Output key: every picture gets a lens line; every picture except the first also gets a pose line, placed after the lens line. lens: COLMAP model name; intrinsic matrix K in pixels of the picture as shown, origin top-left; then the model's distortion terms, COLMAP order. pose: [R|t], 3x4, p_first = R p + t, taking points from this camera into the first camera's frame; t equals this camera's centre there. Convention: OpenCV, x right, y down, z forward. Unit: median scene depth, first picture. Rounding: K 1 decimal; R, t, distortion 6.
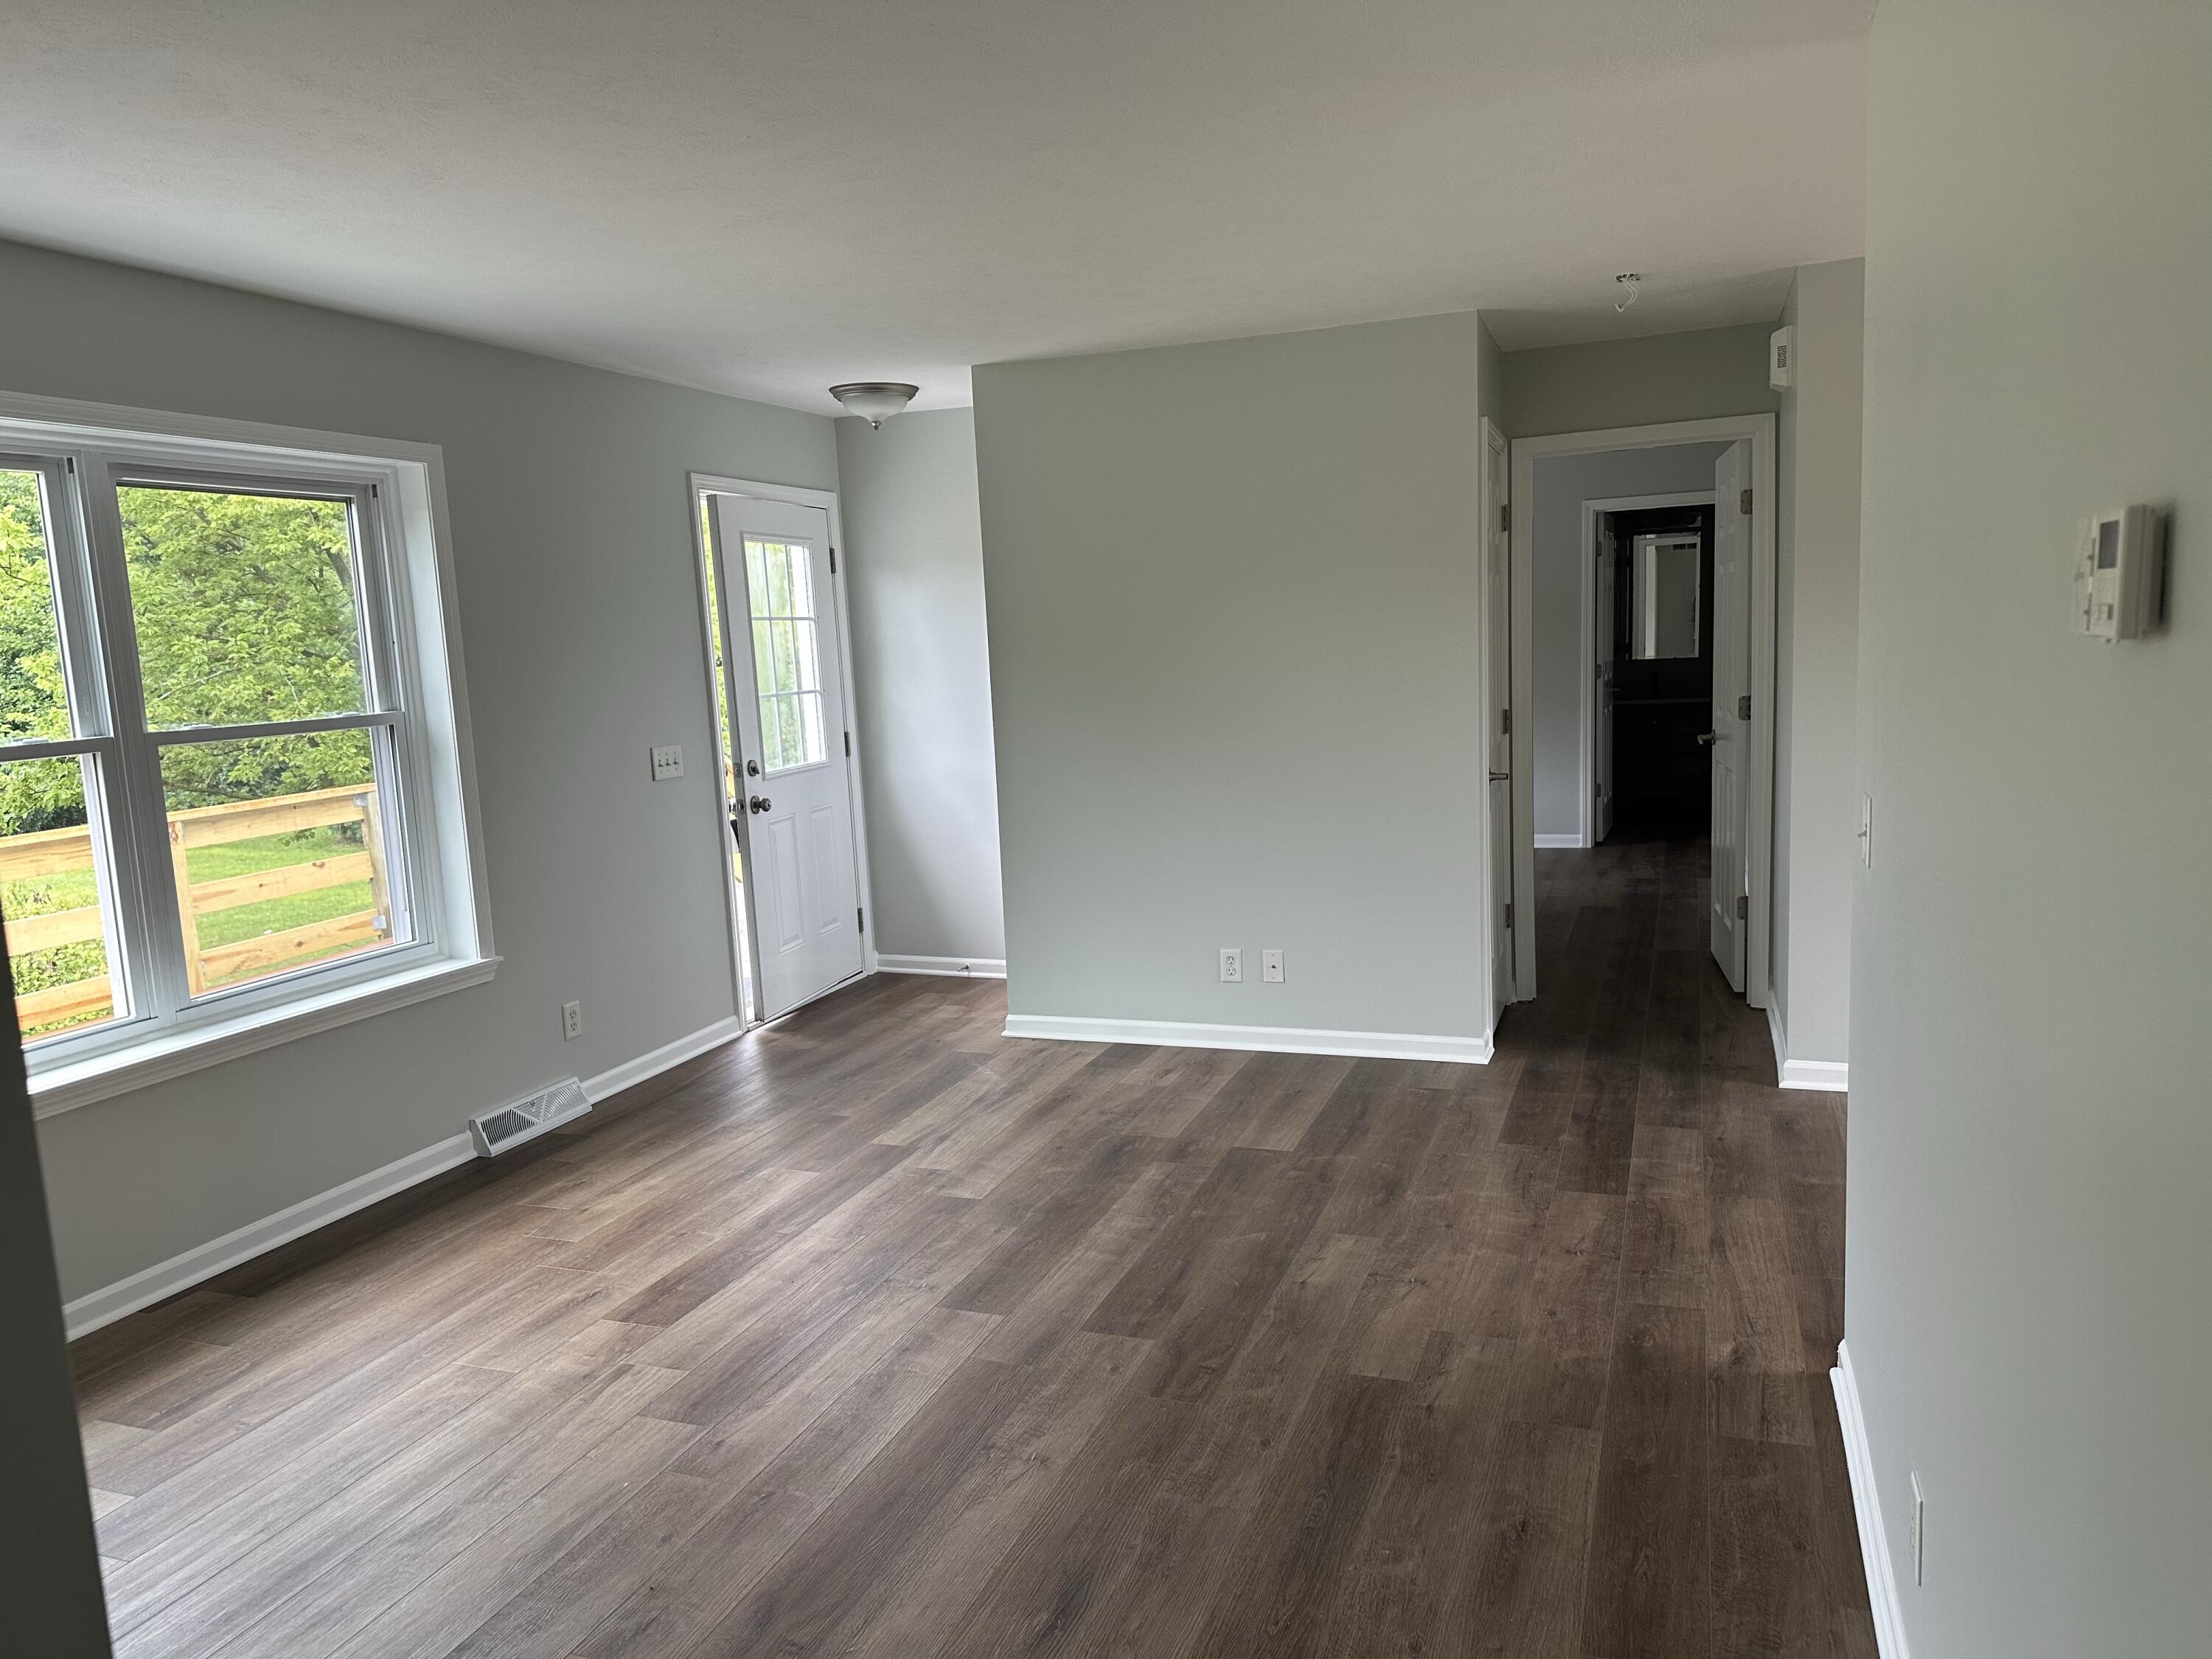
lens RADIAL K [[1542.3, 0, 1106.0], [0, 1542.3, 829.5], [0, 0, 1]] dist [0.151569, -0.002291]
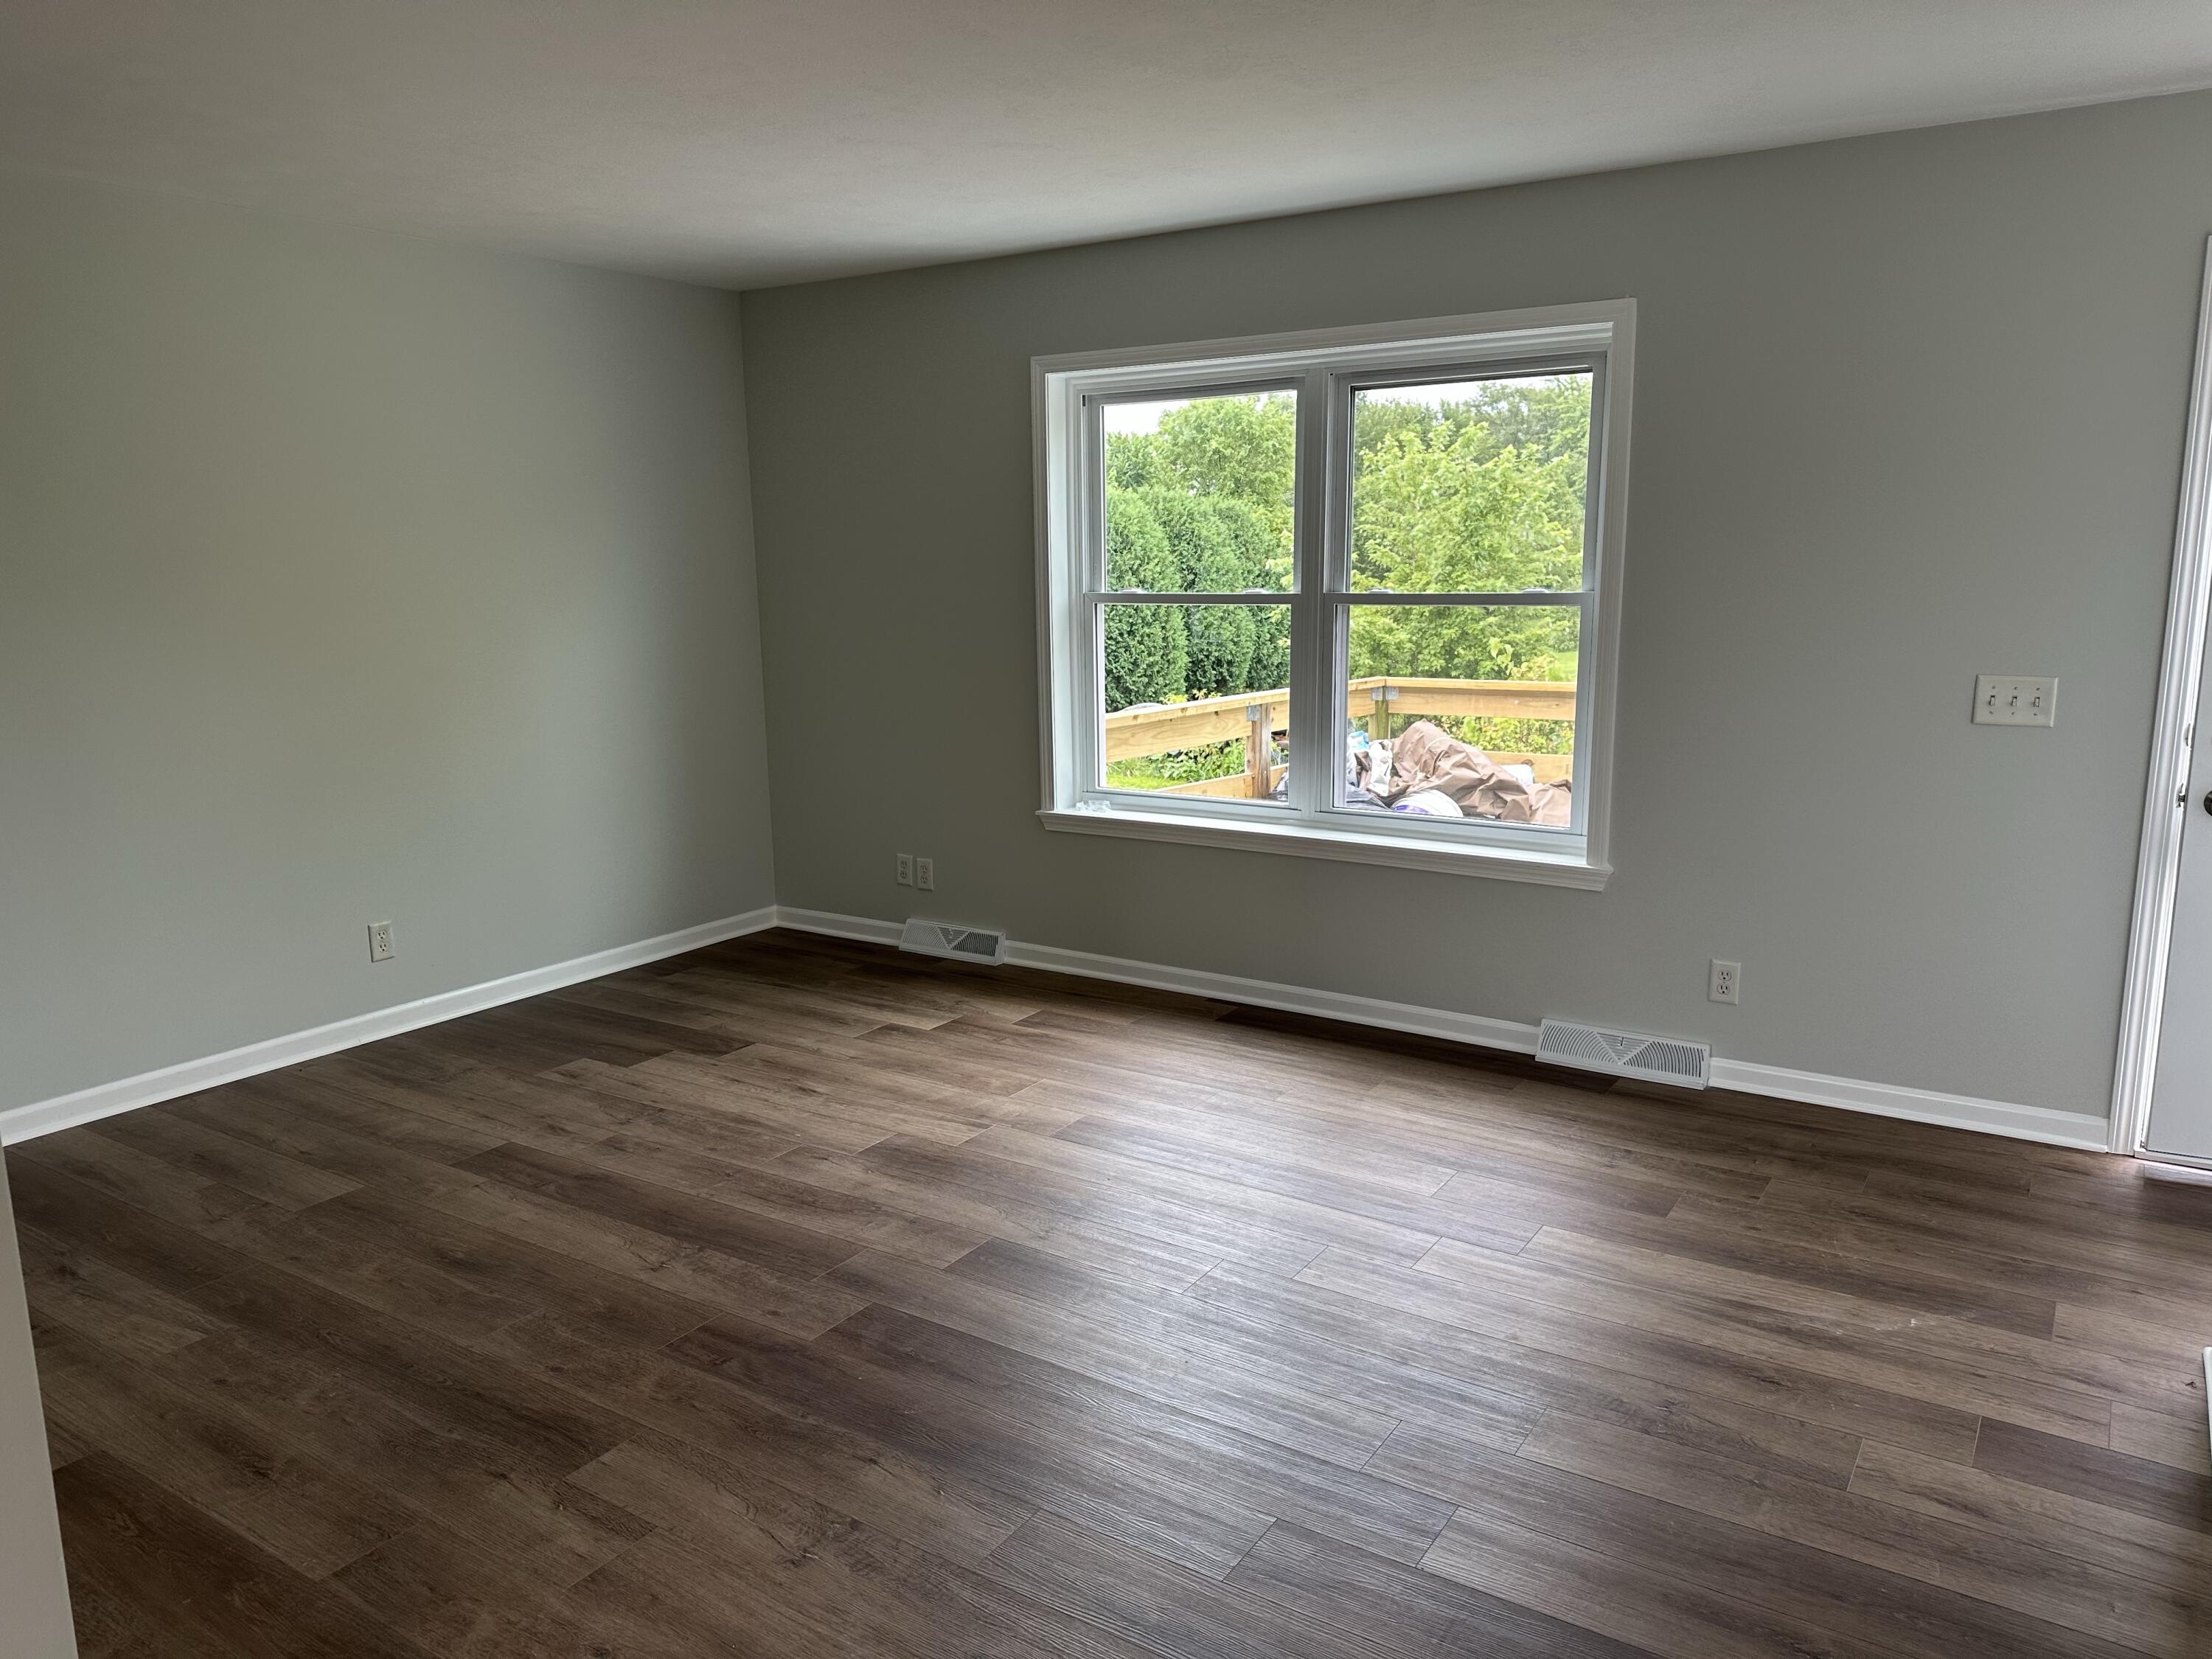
lens RADIAL K [[1556.0, 0, 1107.6], [0, 1556.0, 853.3], [0, 0, 1]] dist [0.033911, -0.004115]
pose [[-0.217639, 0.231770, -0.948112, 0.656560], [-0.111149, 0.959192, 0.259993, -0.160947], [0.969680, 0.161967, -0.182996, 1.087296]]
